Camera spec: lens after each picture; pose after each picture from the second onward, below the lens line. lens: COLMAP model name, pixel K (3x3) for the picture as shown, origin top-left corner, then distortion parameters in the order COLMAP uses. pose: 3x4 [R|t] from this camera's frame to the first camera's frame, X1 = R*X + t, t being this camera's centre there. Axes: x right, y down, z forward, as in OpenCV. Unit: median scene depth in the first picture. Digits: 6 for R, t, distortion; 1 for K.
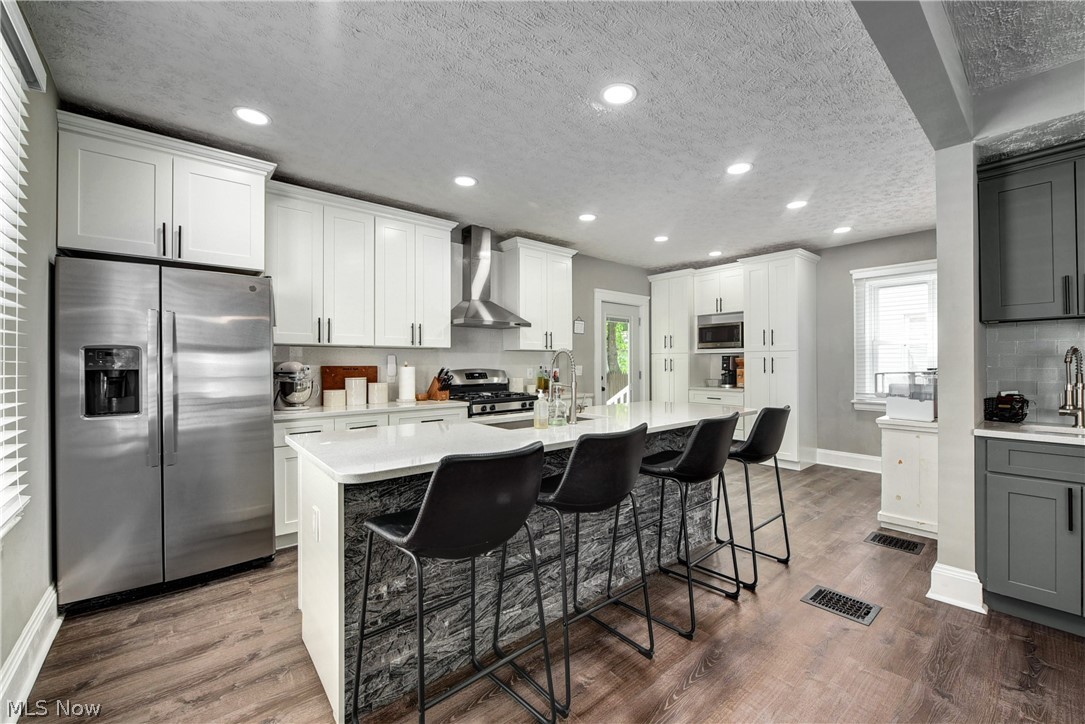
lens RADIAL K [[433.7, 0, 546.3], [0, 433.7, 362.1], [0, 0, 1]] dist [-0.005809, -0.000521]
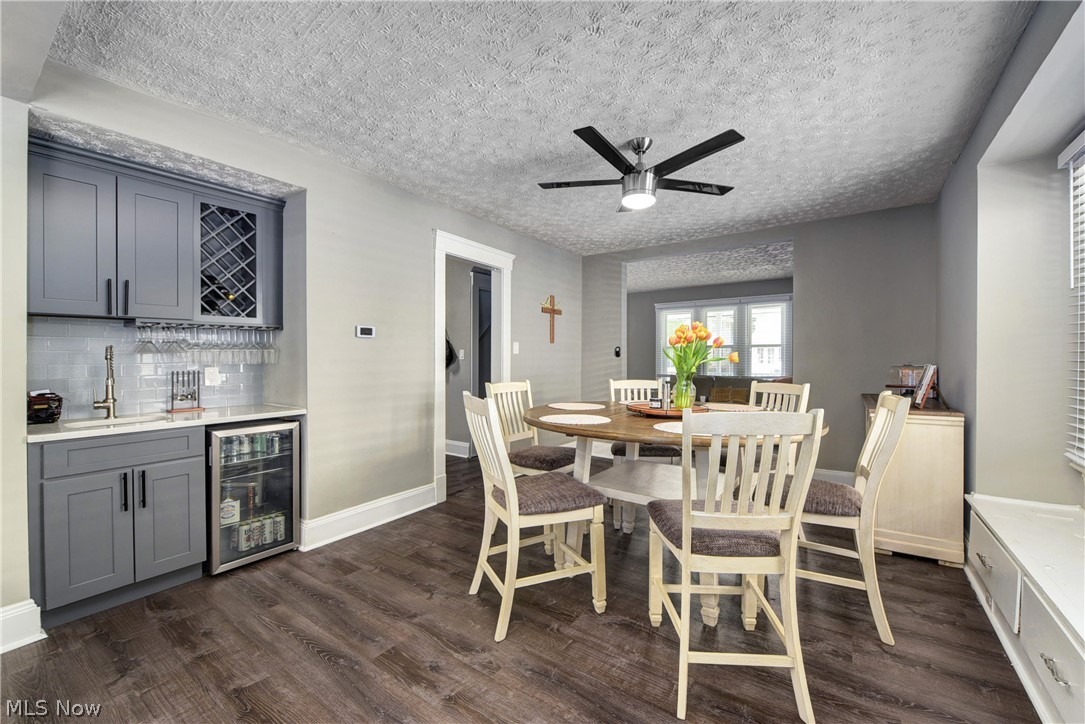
lens RADIAL K [[433.7, 0, 546.3], [0, 433.7, 362.1], [0, 0, 1]] dist [-0.005809, -0.000521]
pose [[-0.254421, -0.005949, 0.967075, -0.108337], [0.001166, 0.999978, 0.006458, 0.002282], [-0.967093, 0.002771, -0.254409, 0.198419]]
